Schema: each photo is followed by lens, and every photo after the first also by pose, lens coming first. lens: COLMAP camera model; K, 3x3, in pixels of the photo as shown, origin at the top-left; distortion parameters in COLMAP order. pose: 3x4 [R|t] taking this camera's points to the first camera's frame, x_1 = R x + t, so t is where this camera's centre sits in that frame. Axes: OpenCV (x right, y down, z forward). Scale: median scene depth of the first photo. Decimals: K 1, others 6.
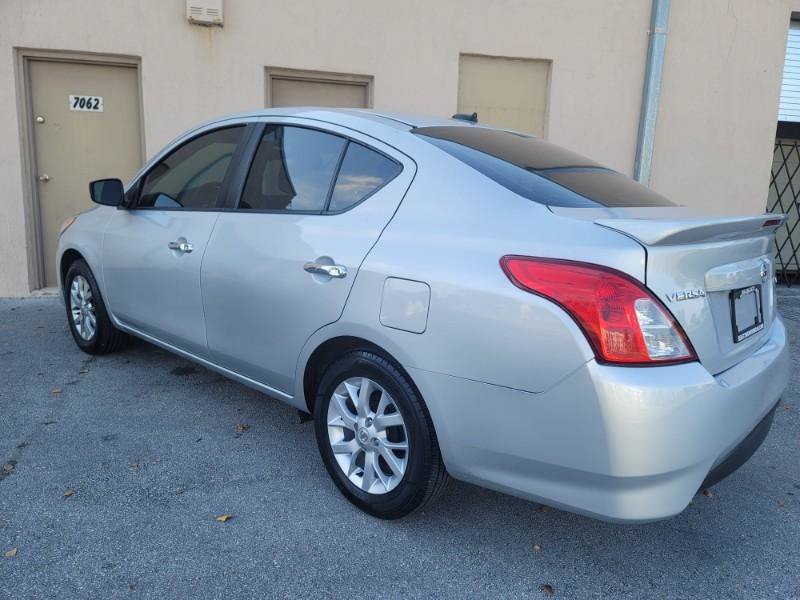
lens RADIAL K [[608.3, 0, 408.2], [0, 608.3, 298.3], [0, 0, 1]] dist [0.077980, -0.085941]
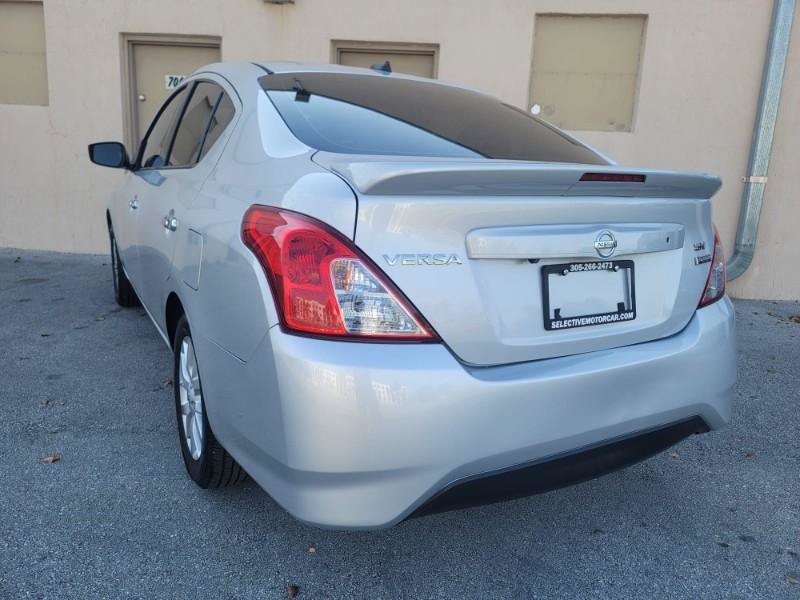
lens RADIAL K [[605.1, 0, 401.3], [0, 605.1, 289.5], [0, 0, 1]] dist [0.085500, -0.090836]
pose [[0.953133, 0.067367, -0.294956, 0.500179], [-0.064713, 0.997728, 0.018763, 0.016188], [0.295550, 0.001204, 0.955326, 0.179613]]
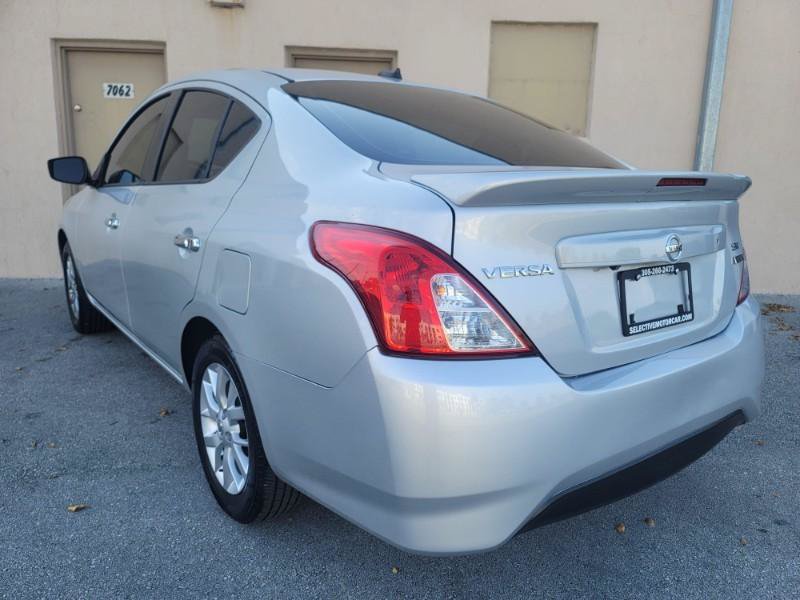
lens RADIAL K [[608.3, 0, 408.2], [0, 608.3, 298.3], [0, 0, 1]] dist [0.077980, -0.085941]
pose [[0.984752, 0.019952, -0.172815, 0.339309], [-0.017621, 0.999732, 0.015017, 0.015528], [0.173069, -0.011743, 0.984840, 0.160647]]
